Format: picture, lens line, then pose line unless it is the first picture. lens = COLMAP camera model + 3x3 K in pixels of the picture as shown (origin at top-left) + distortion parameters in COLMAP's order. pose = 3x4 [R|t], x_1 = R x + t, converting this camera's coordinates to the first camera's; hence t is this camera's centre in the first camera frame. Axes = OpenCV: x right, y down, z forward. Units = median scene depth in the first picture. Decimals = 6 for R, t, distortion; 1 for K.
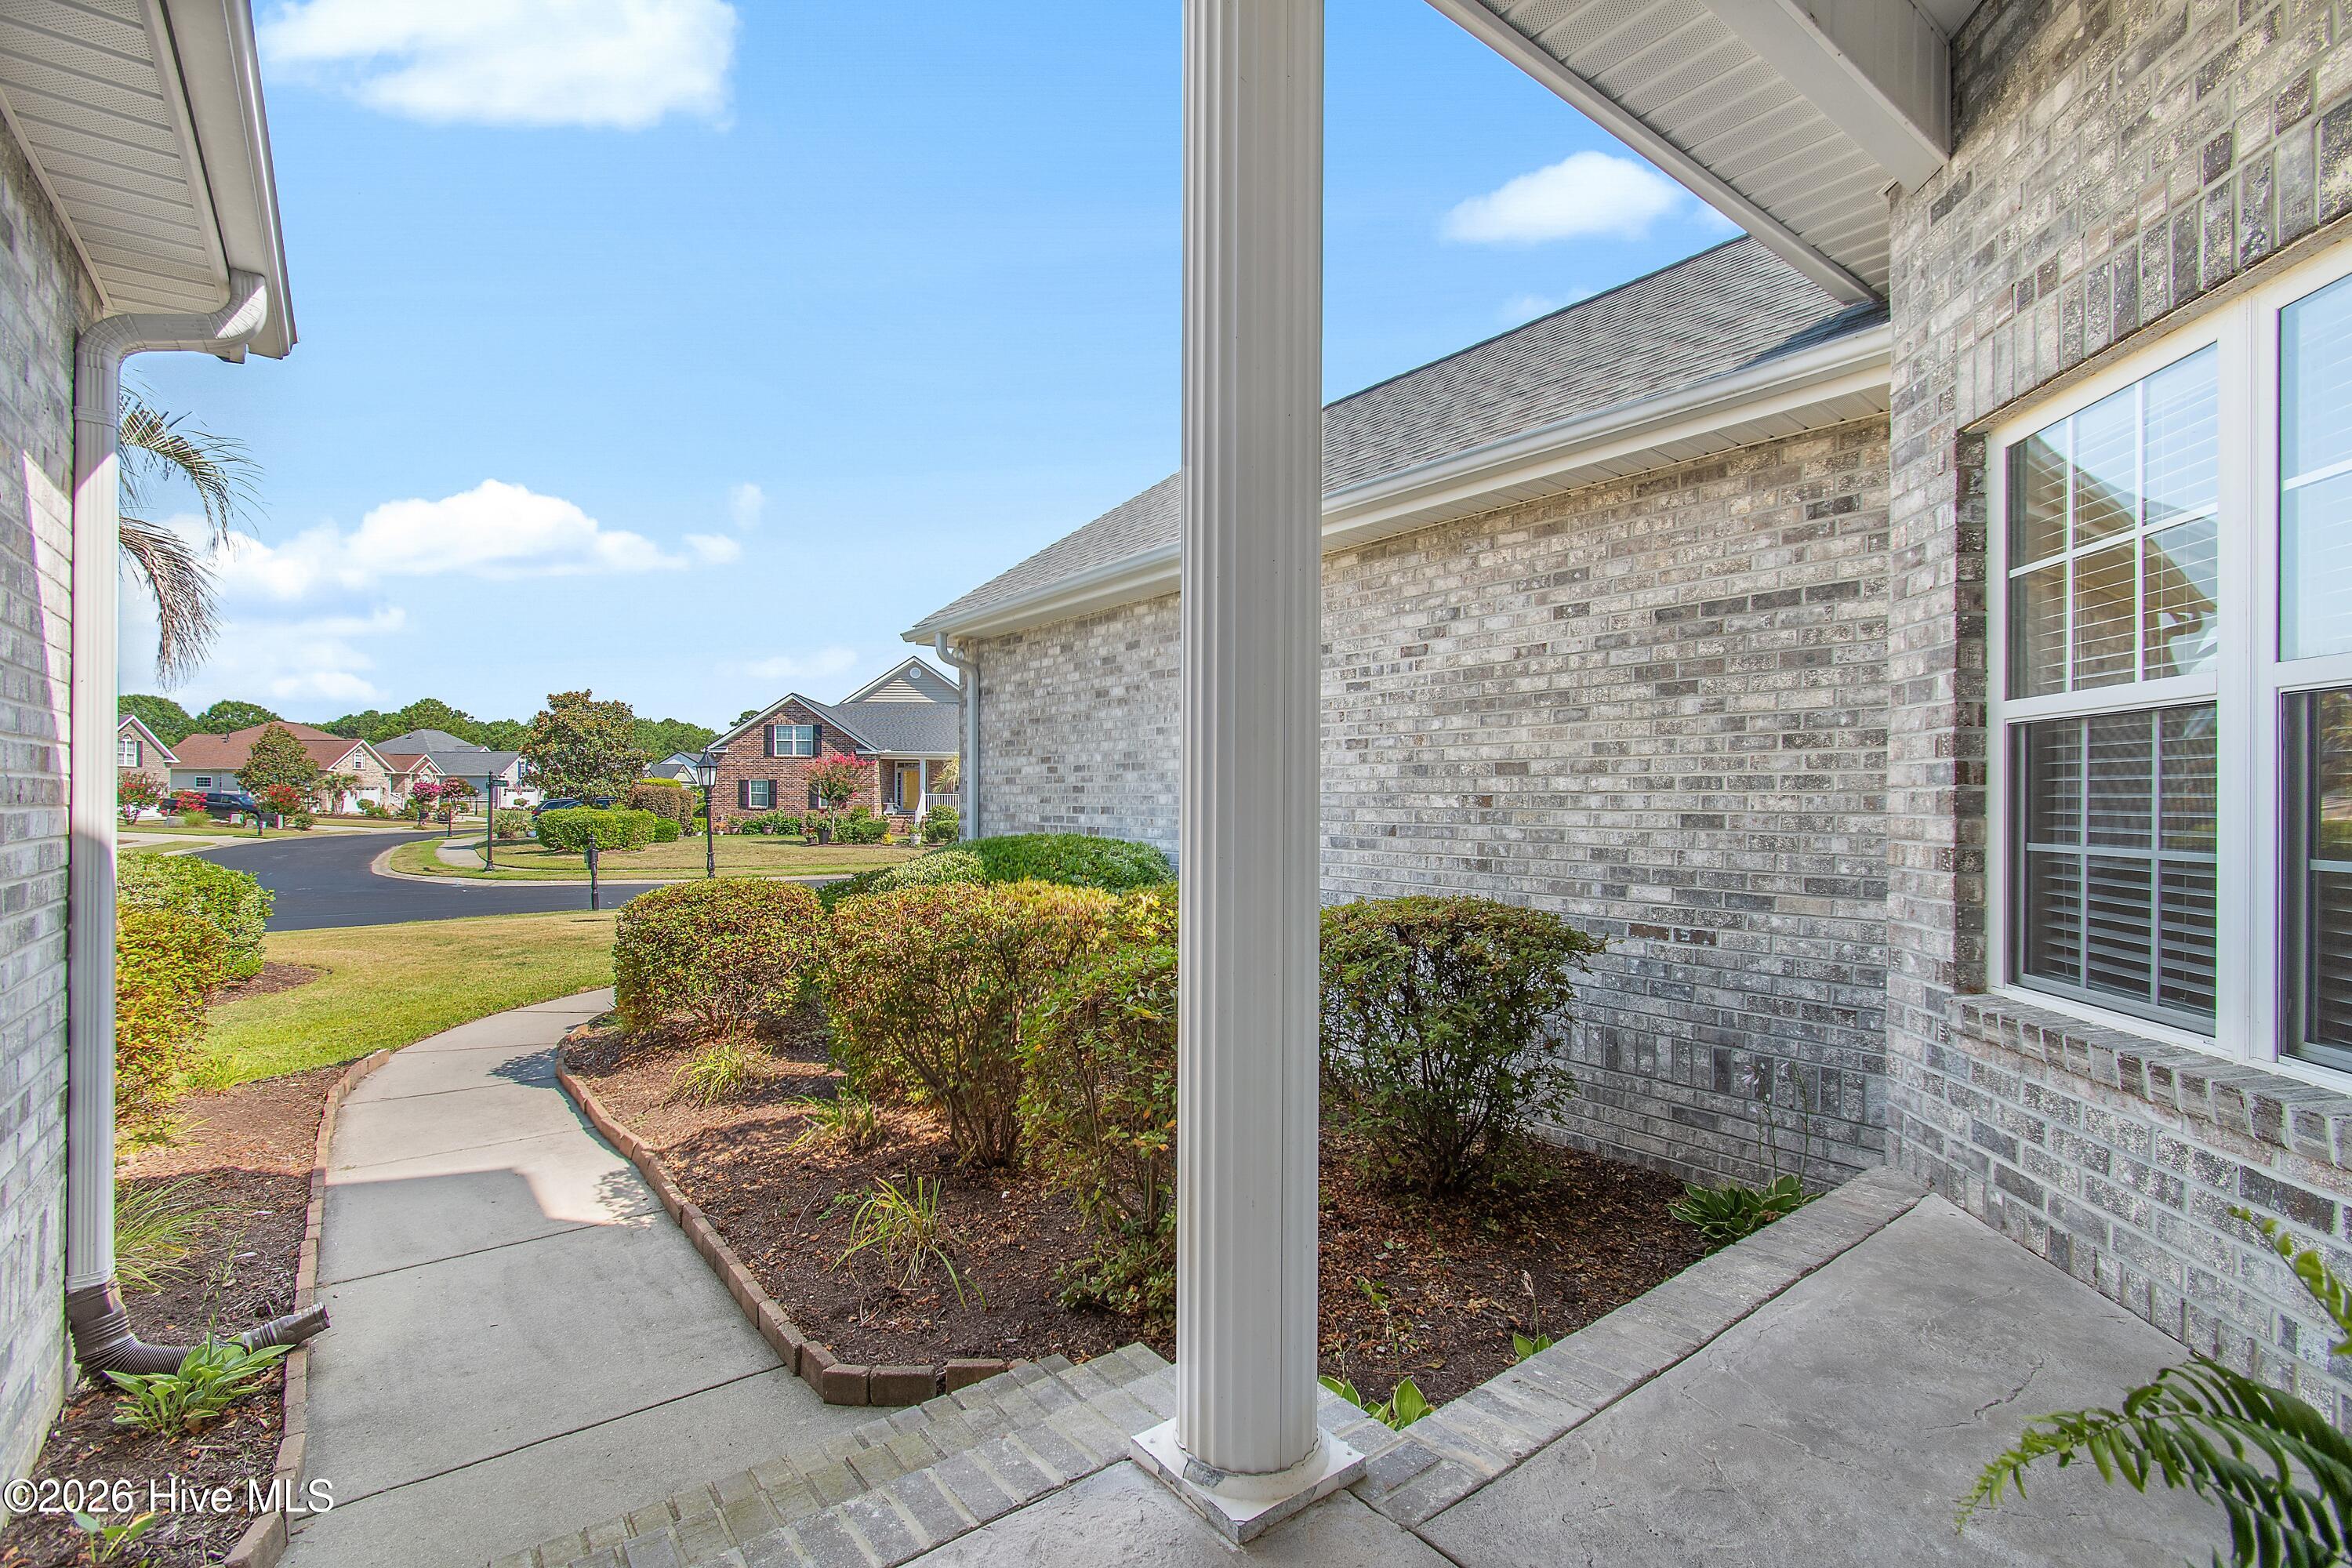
lens RADIAL K [[1047.7, 0, 1166.1], [0, 1047.7, 755.4], [0, 0, 1]] dist [0.000490, 0.000069]
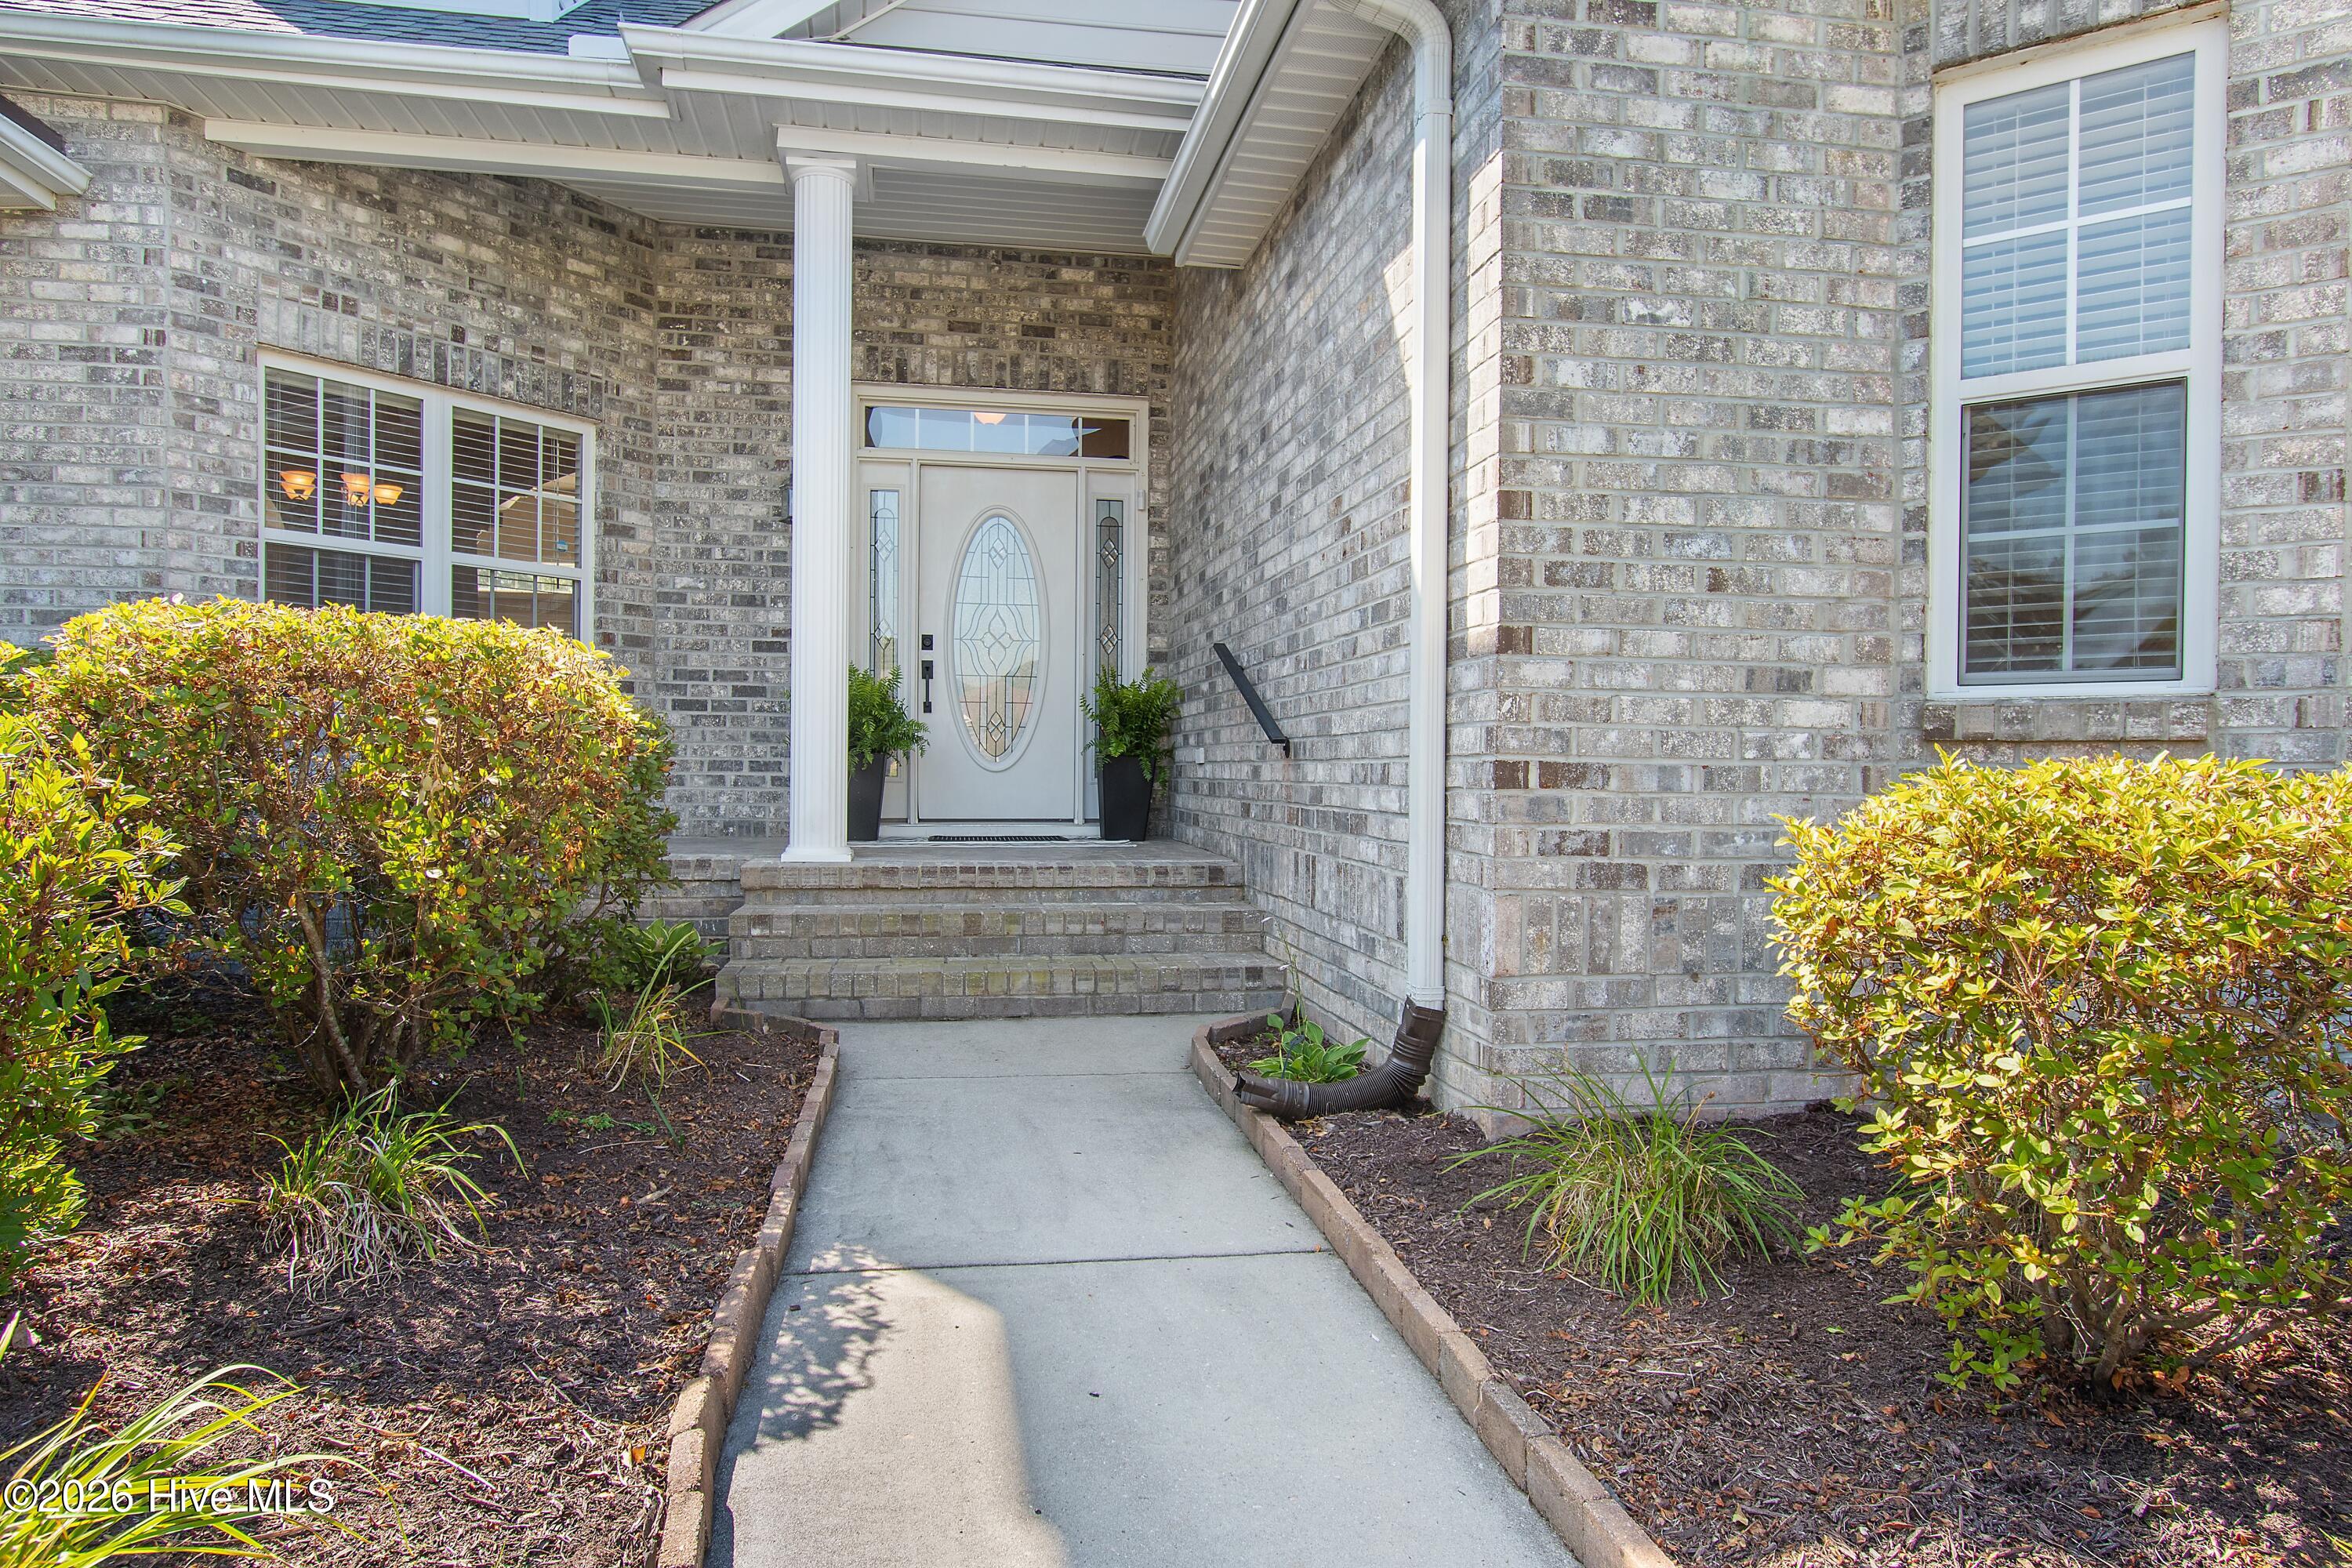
lens RADIAL K [[1365.3, 0, 1176.0], [0, 1365.3, 784.0], [0, 0, 1]] dist [-0.000546, -0.000464]
pose [[-0.892845, -0.009275, 0.450268, -1.456898], [-0.020796, 0.999571, -0.020647, 0.375311], [-0.449883, -0.027798, -0.892655, 2.372268]]
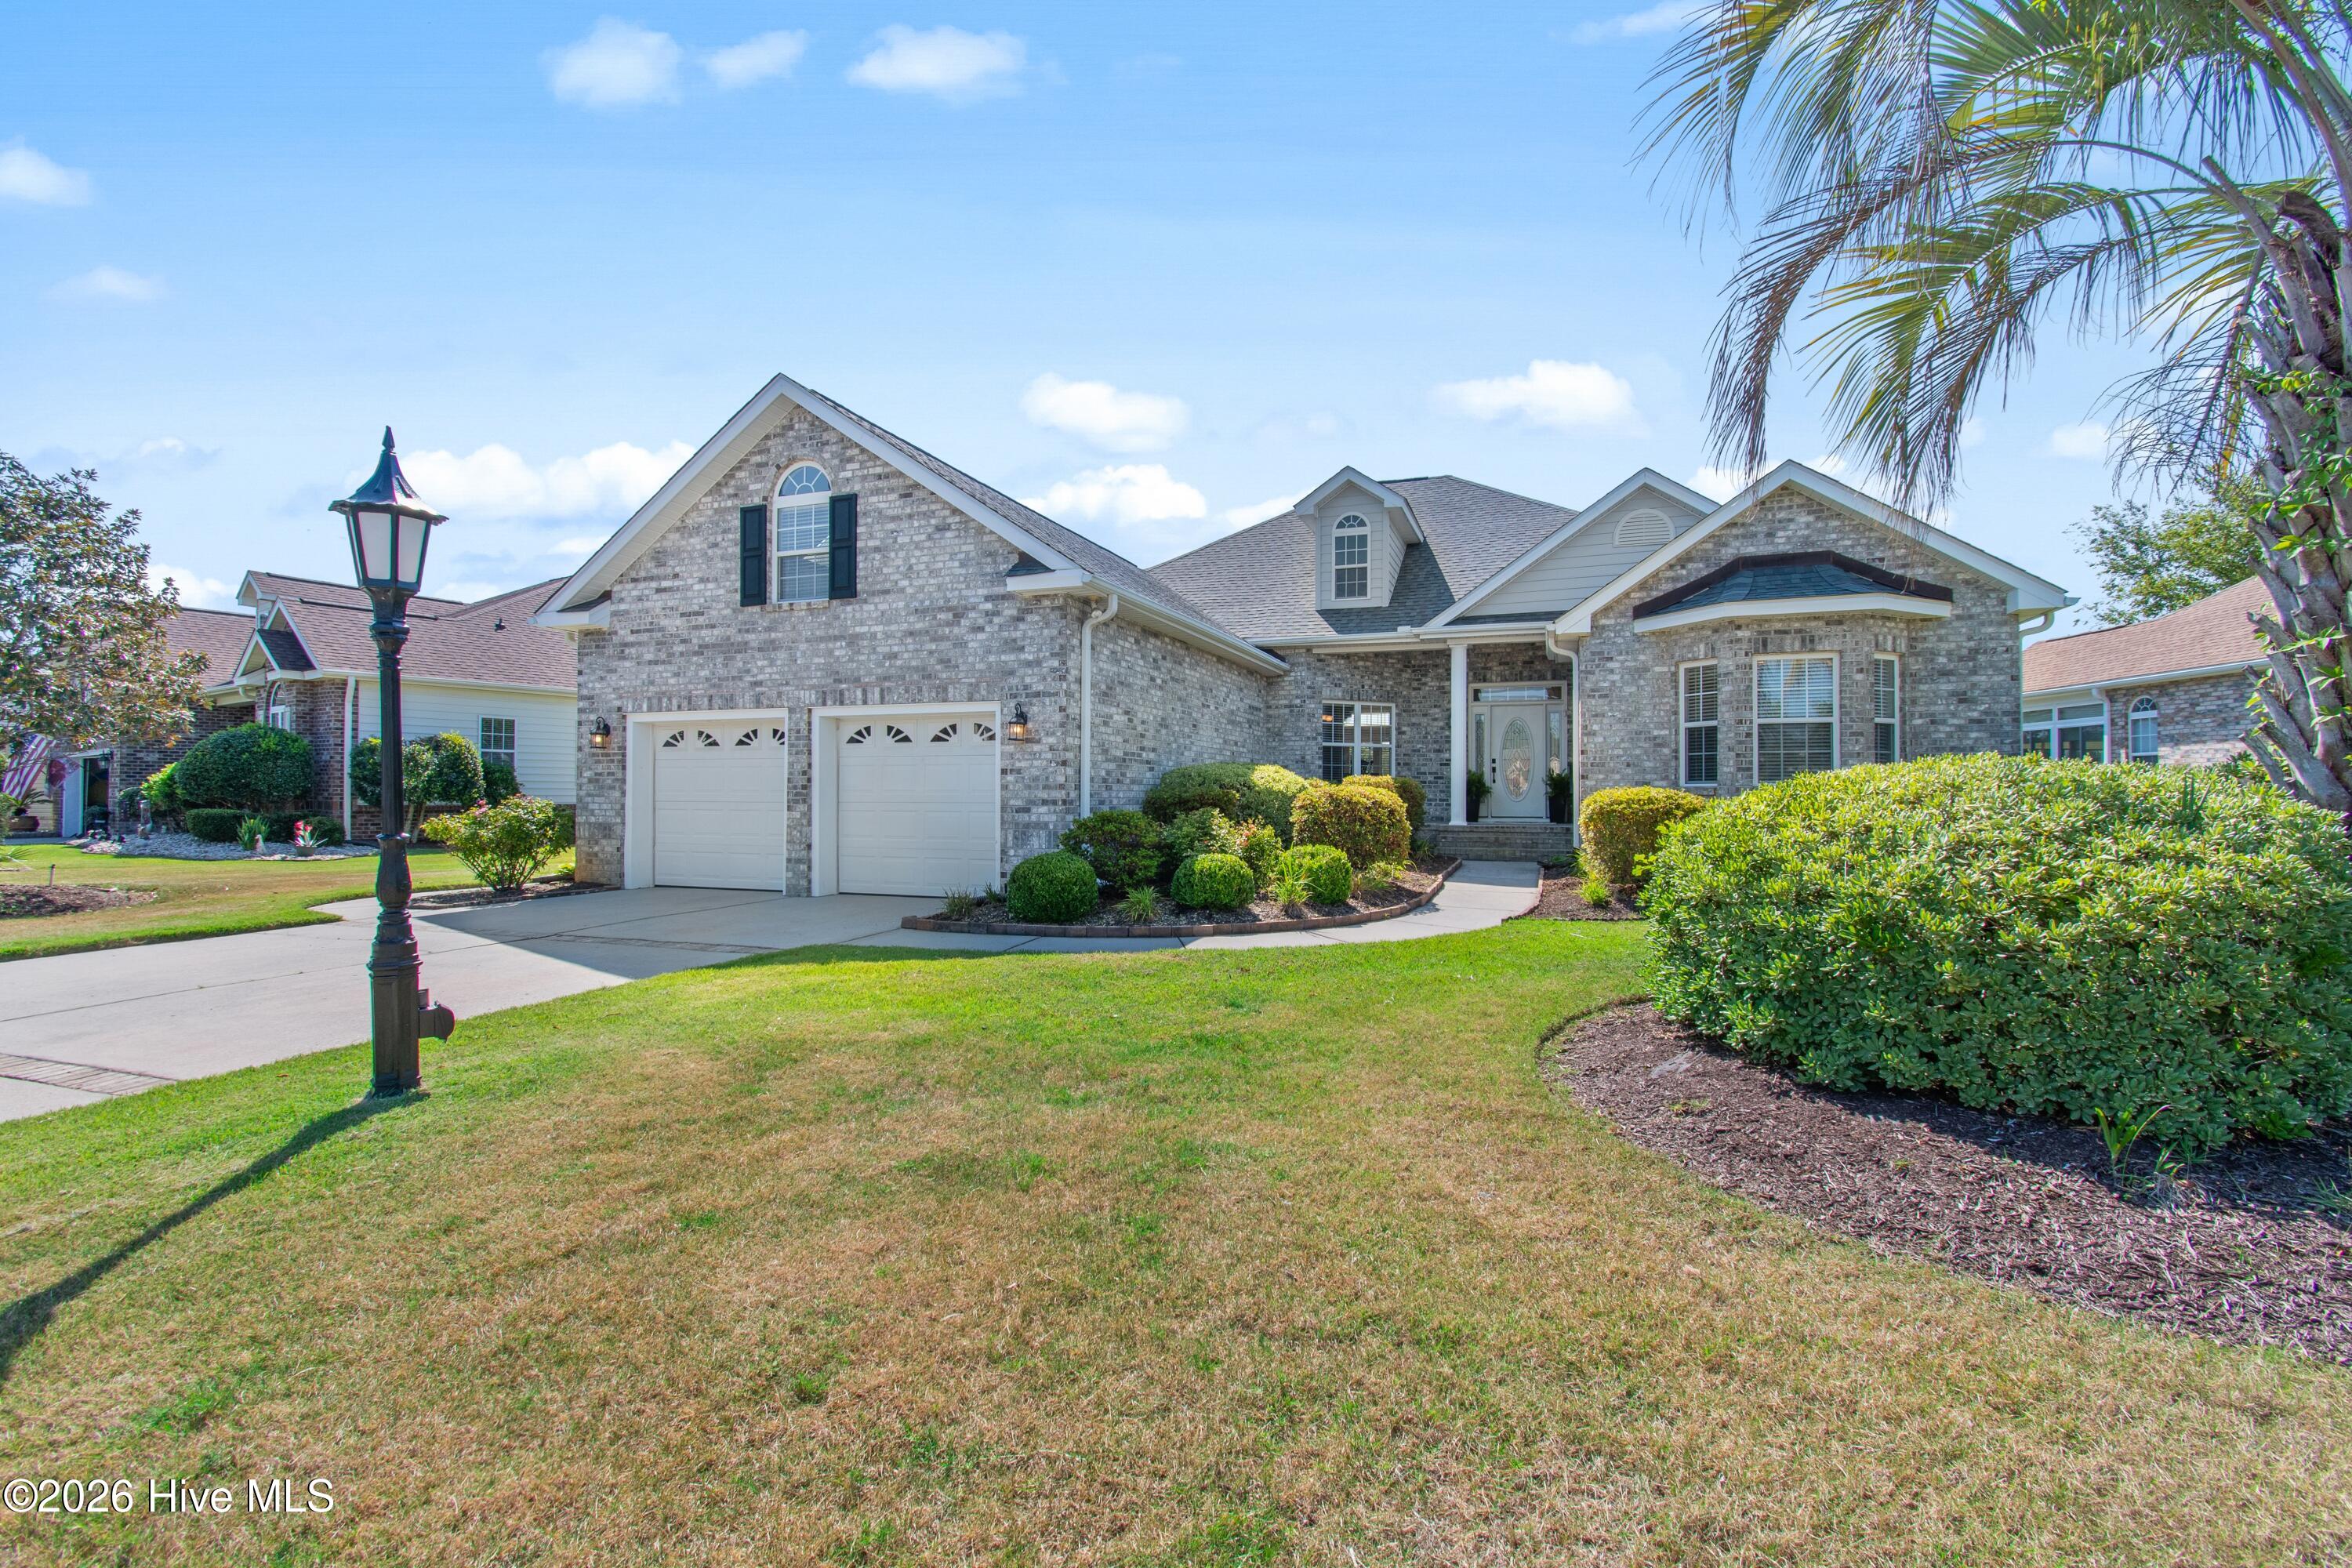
lens RADIAL K [[1035.9, 0, 1172.0], [0, 1035.9, 792.7], [0, 0, 1]] dist [0.001667, -0.000224]
pose [[-0.535642, 0.004139, 0.844435, -4.322909], [-0.030025, 0.999262, -0.023943, 0.468778], [-0.843911, -0.038179, -0.535122, 5.492103]]
